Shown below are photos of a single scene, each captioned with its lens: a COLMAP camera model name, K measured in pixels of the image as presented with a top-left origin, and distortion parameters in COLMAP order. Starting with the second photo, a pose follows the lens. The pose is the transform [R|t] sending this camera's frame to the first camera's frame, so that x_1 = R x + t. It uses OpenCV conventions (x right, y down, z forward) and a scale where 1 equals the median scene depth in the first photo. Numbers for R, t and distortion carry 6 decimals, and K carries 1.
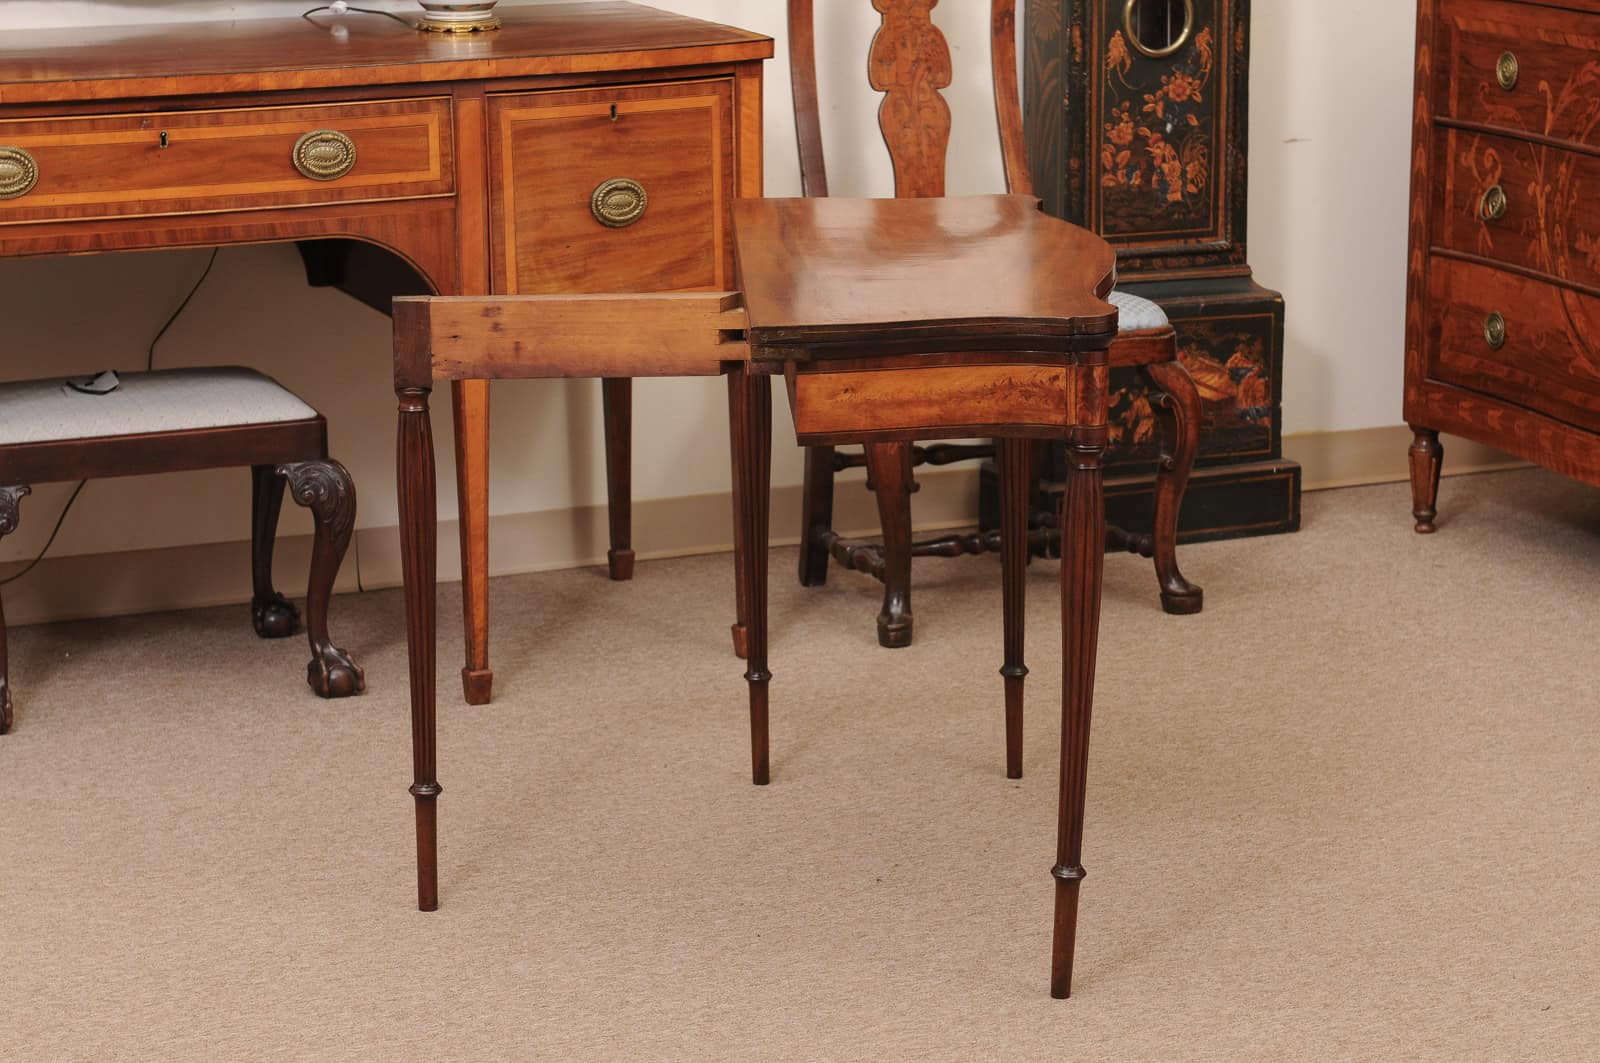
lens RADIAL K [[3829.0, 0, 799.4], [0, 3829.0, 531.6], [0, 0, 1]] dist [0.121026, 0.366952]
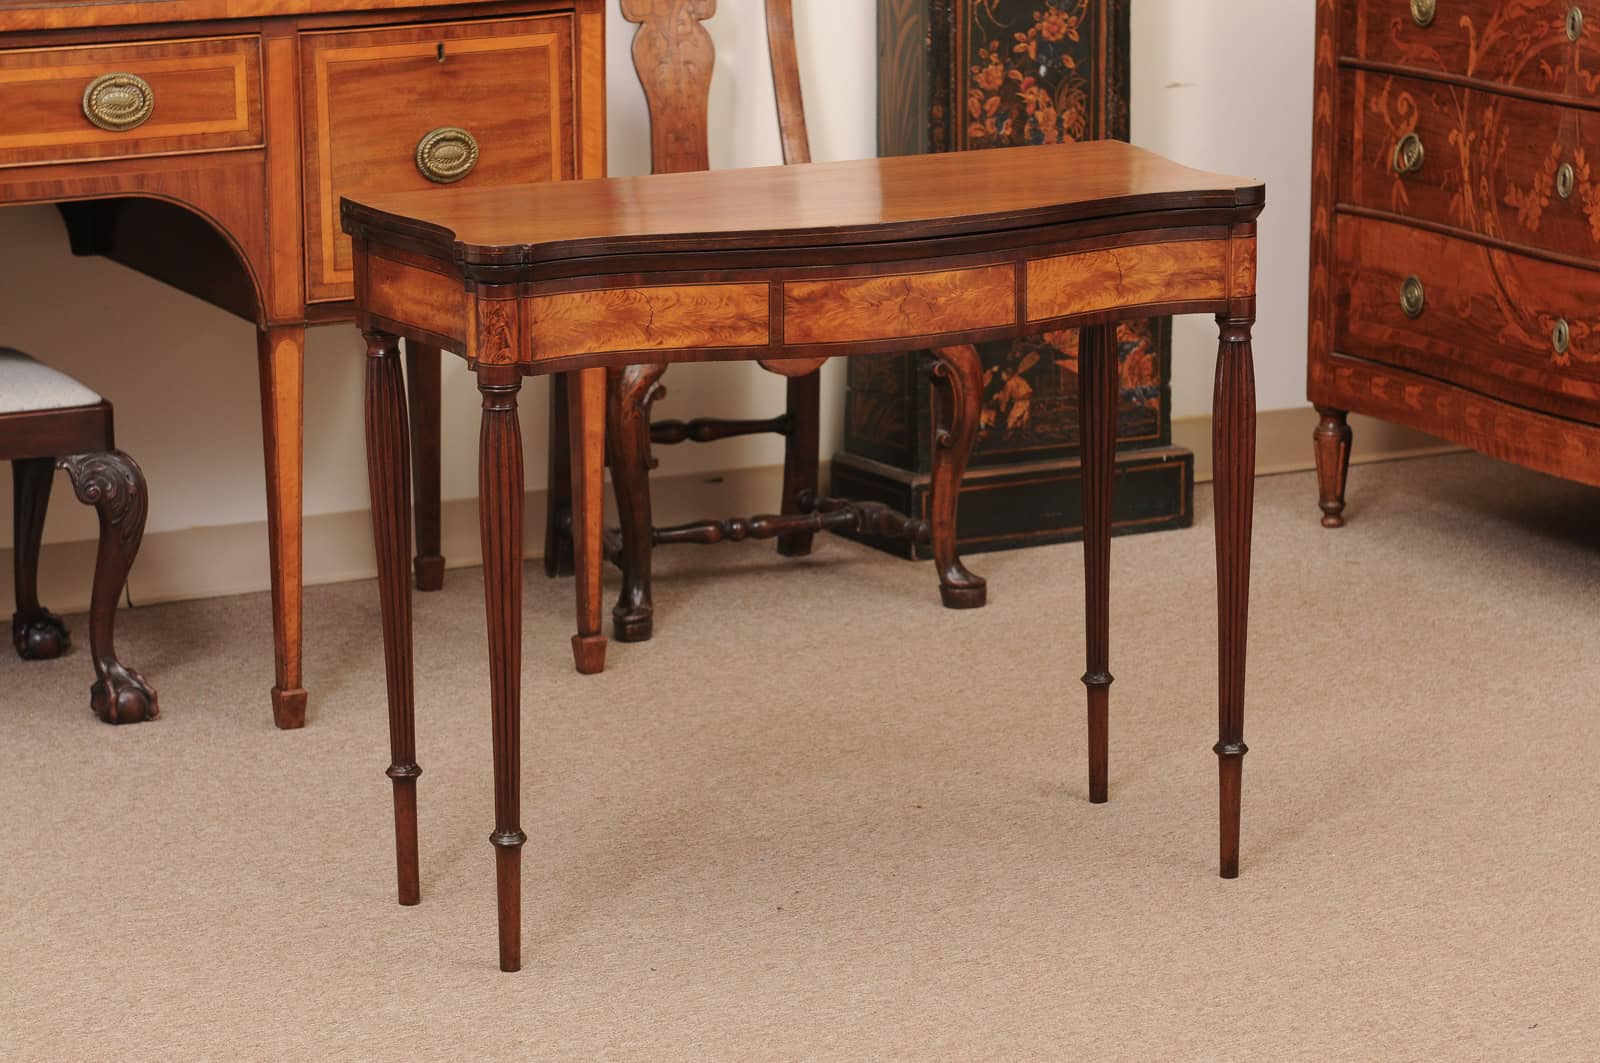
lens RADIAL K [[4613.2, 0, 797.6], [0, 4613.2, 531.2], [0, 0, 1]] dist [0.126743, 0.083280]
pose [[0.997252, -0.012272, 0.073061, -0.042589], [0.012968, 0.999875, -0.009054, 0.010477], [-0.072941, 0.009977, 0.997286, -0.058893]]
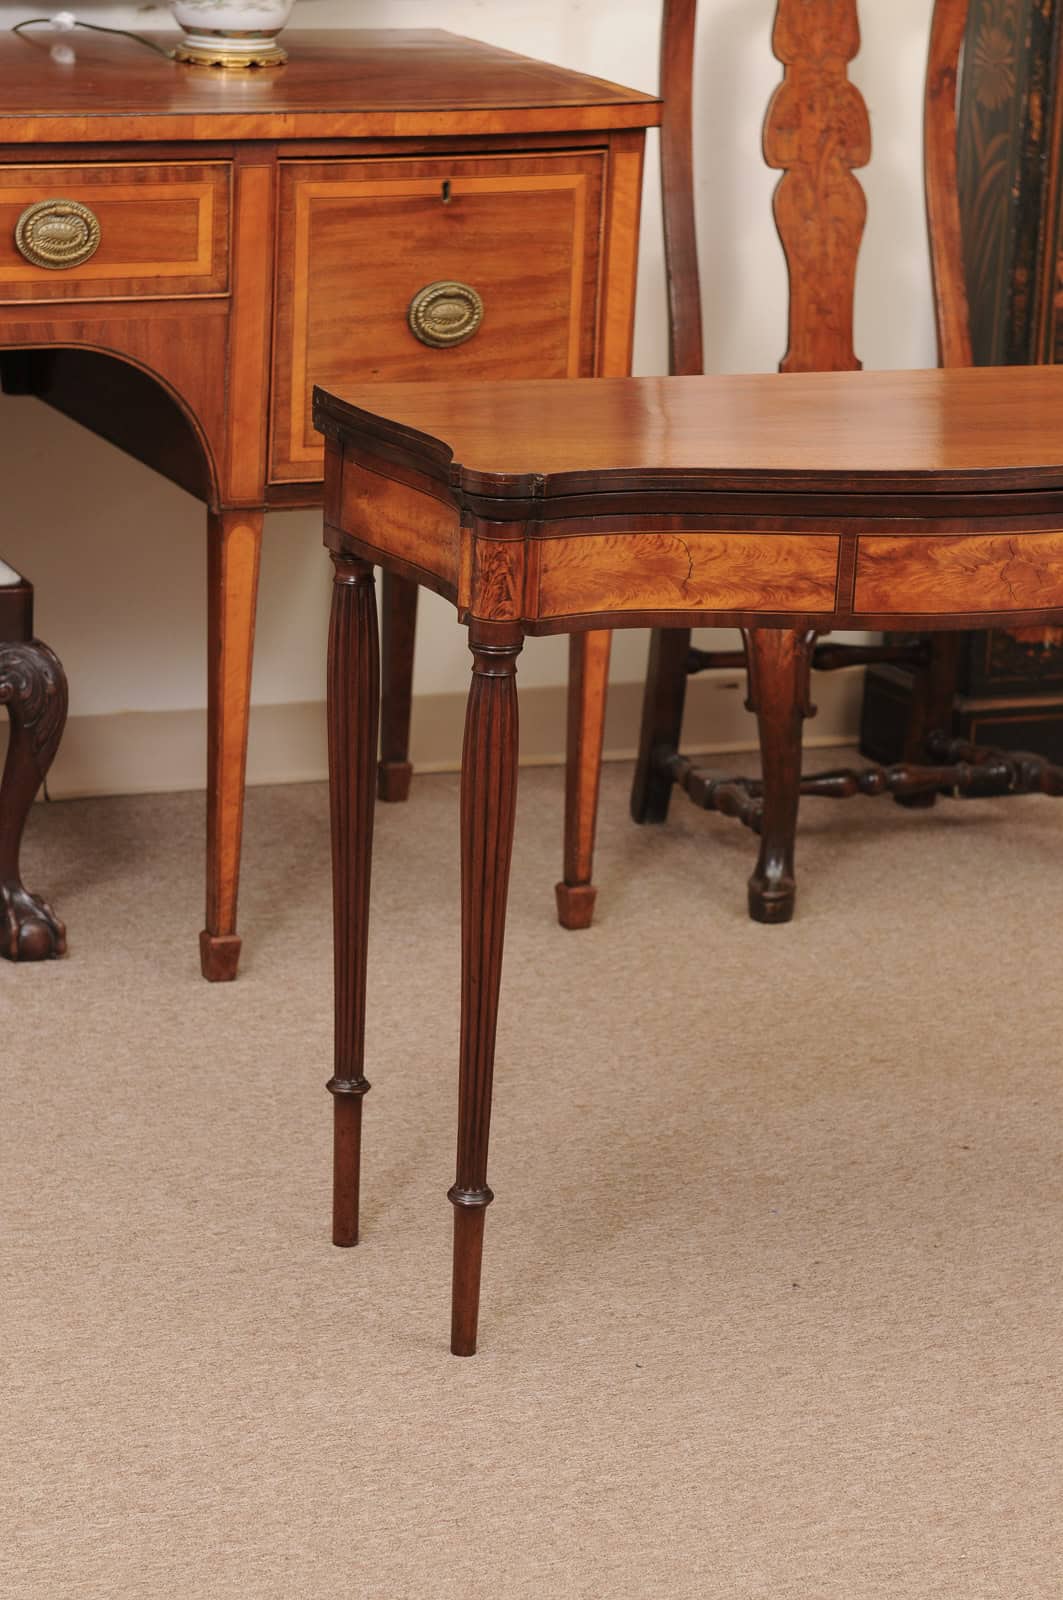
lens RADIAL K [[4613.2, 0, 520.0], [0, 4613.2, 777.5], [0, 0, 1]] dist [0.126743, 0.083280]
pose [[0.998495, 0.049828, 0.022921, -0.045760], [-0.050632, 0.998070, 0.035964, -0.027826], [-0.021085, -0.037070, 0.999090, 0.102731]]
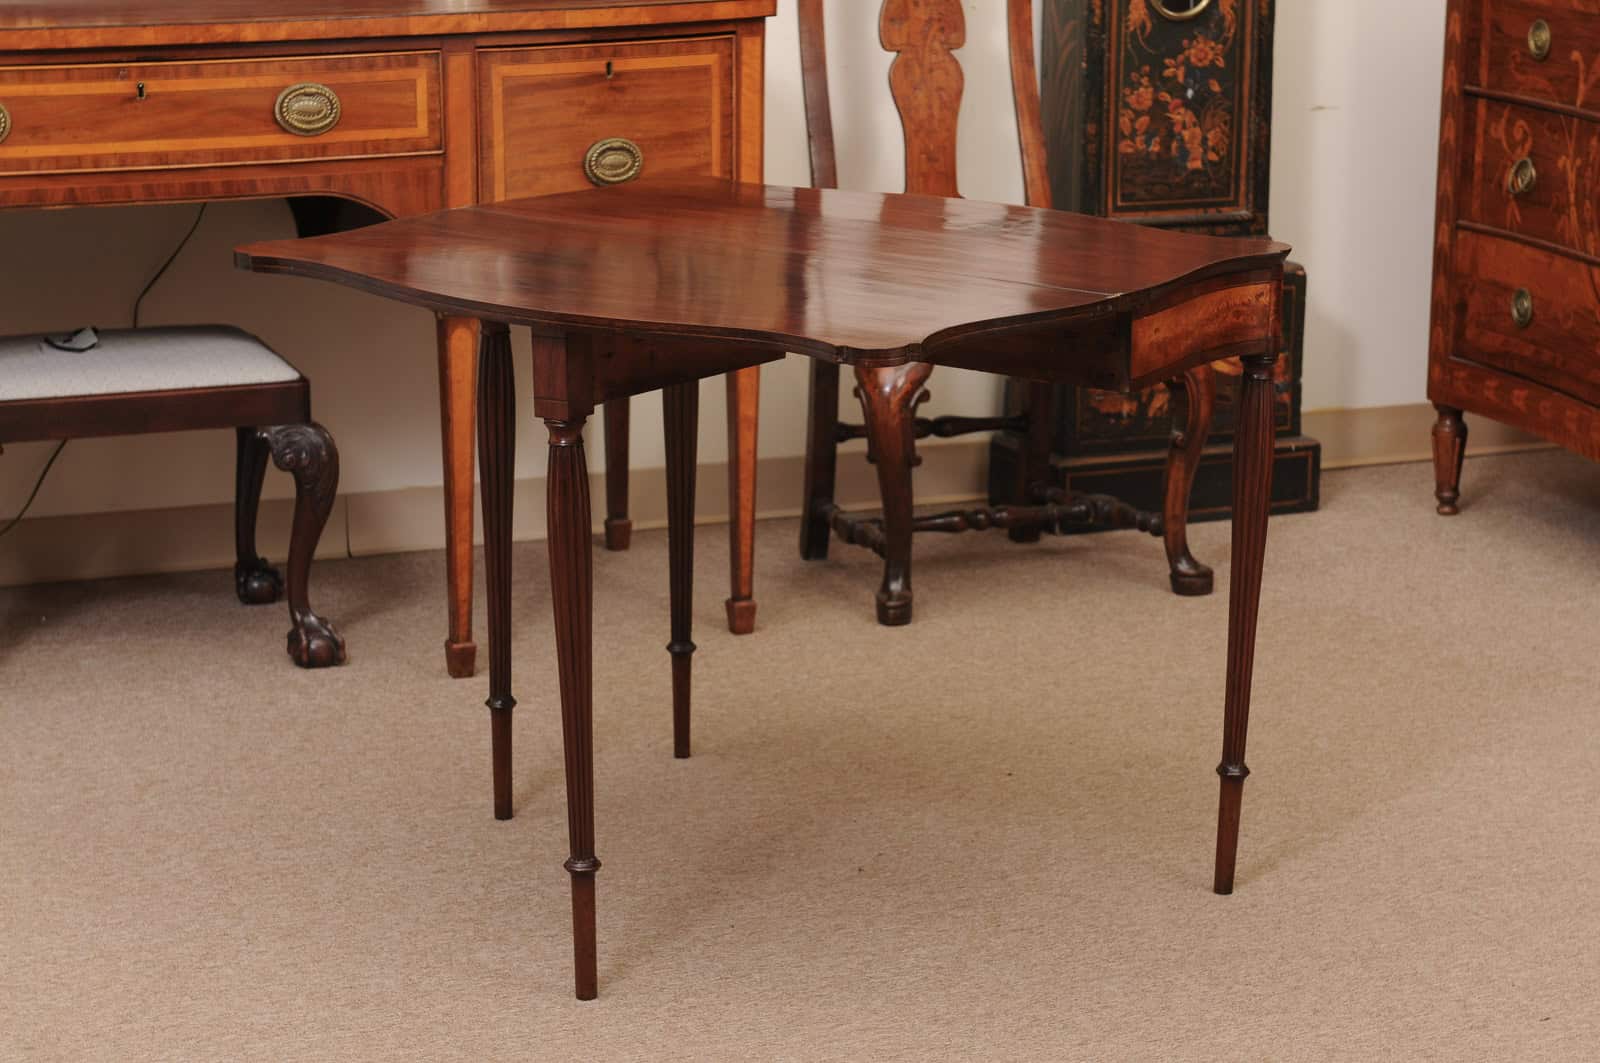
lens RADIAL K [[3852.9, 0, 798.7], [0, 3852.9, 531.8], [0, 0, 1]] dist [0.126101, 0.296345]
pose [[0.999769, 0.016833, -0.013332, 0.013477], [-0.016682, 0.999797, 0.011343, -0.004152], [0.013520, -0.011118, 0.999847, 0.022468]]
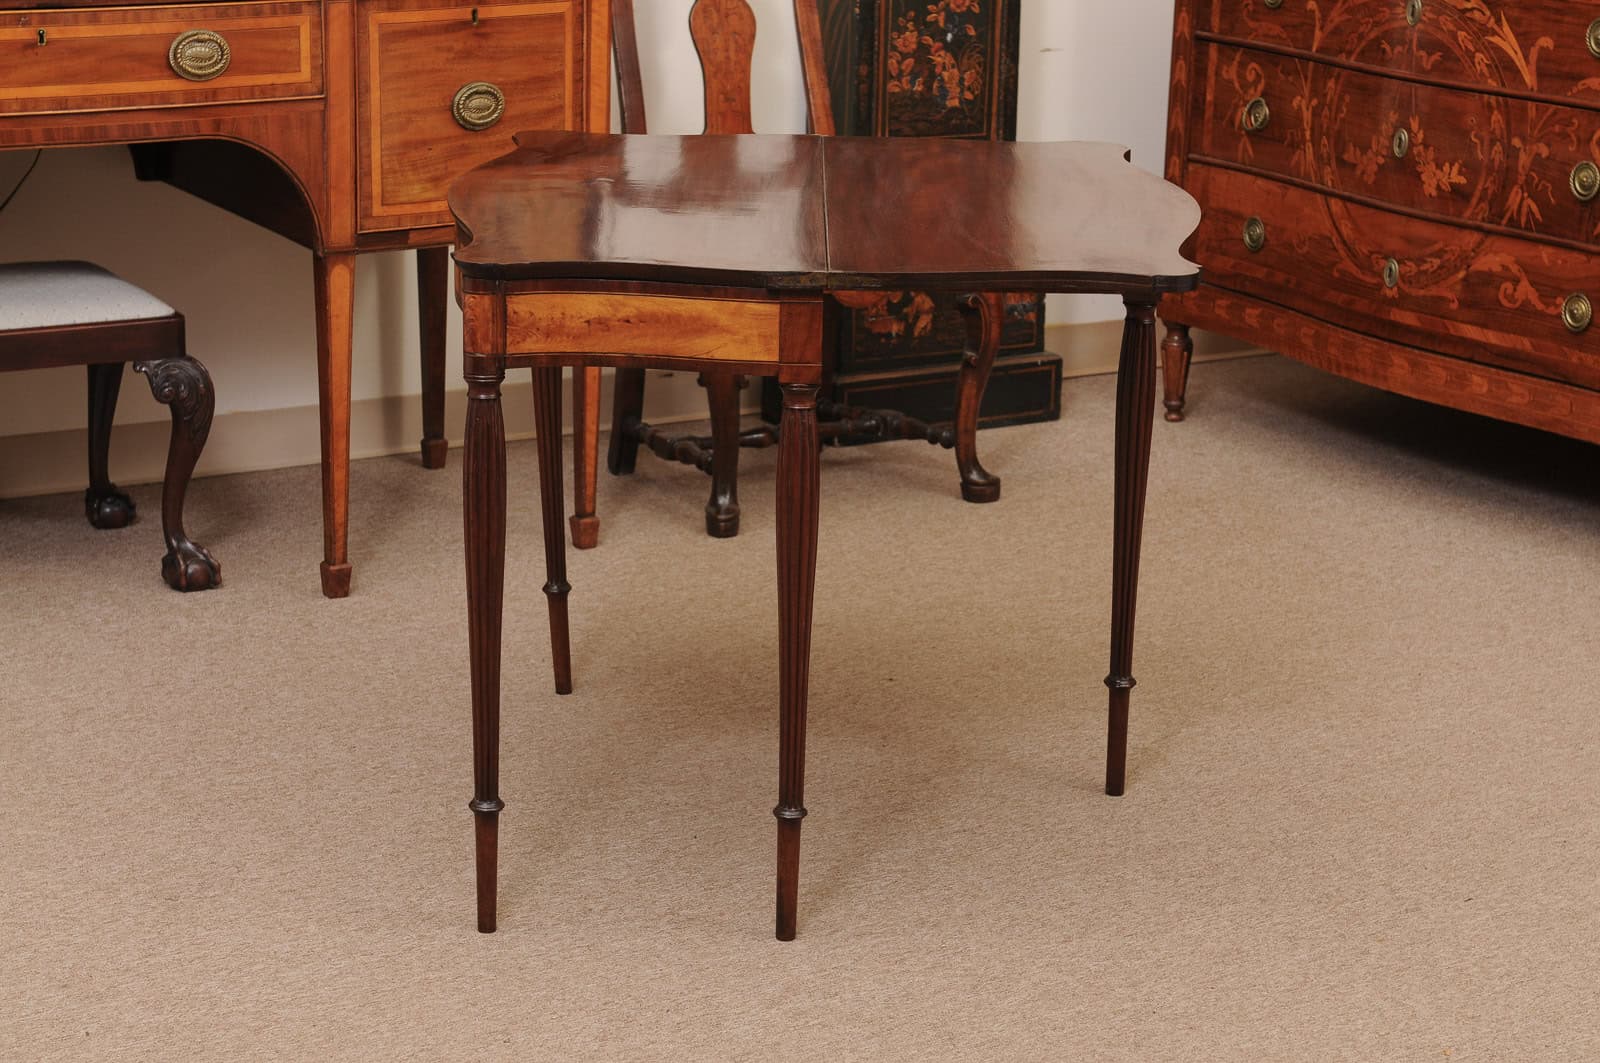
lens RADIAL K [[3434.9, 0, 798.6], [0, 3434.9, 535.1], [0, 0, 1]] dist [0.108875, 0.245239]
pose [[0.989513, -0.003816, 0.144390, -0.089603], [-0.002951, 0.998908, 0.046624, -0.013925], [-0.144411, -0.046561, 0.988422, 0.072504]]
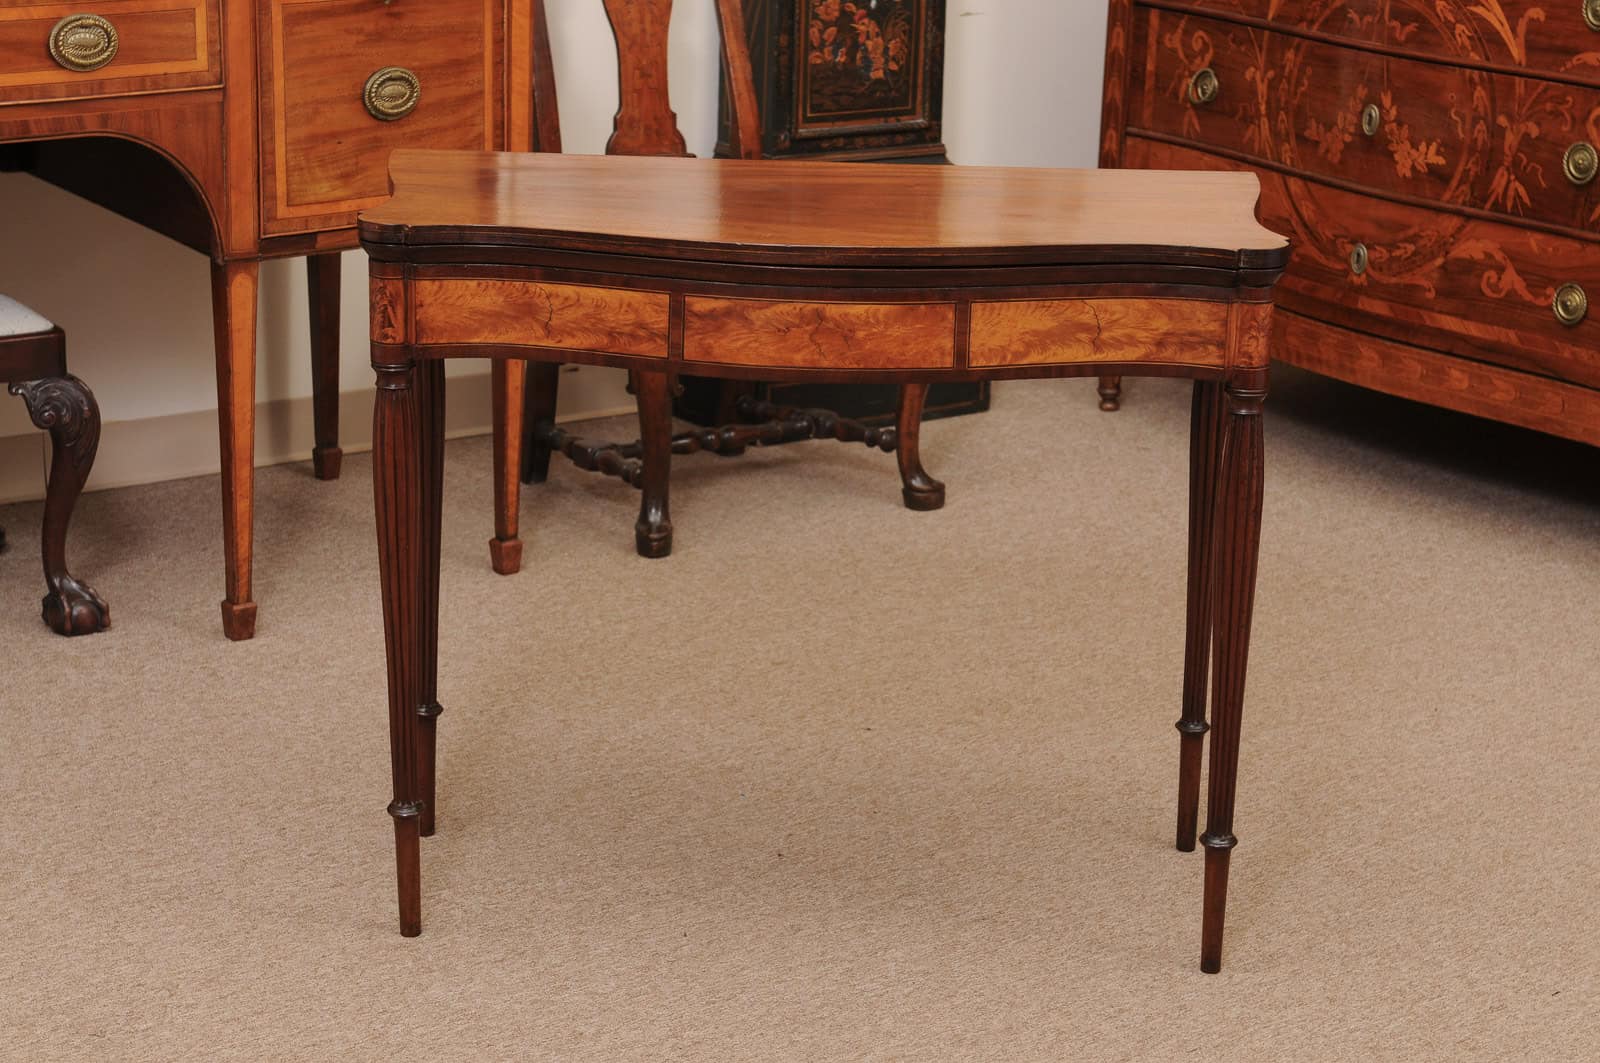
lens RADIAL K [[3338.4, 0, 798.6], [0, 3338.4, 536.2], [0, 0, 1]] dist [0.088430, 0.355377]
pose [[0.977329, -0.022689, 0.210508, -0.115422], [0.007083, 0.997189, 0.074594, -0.036896], [-0.211608, -0.071412, 0.974742, 0.178743]]
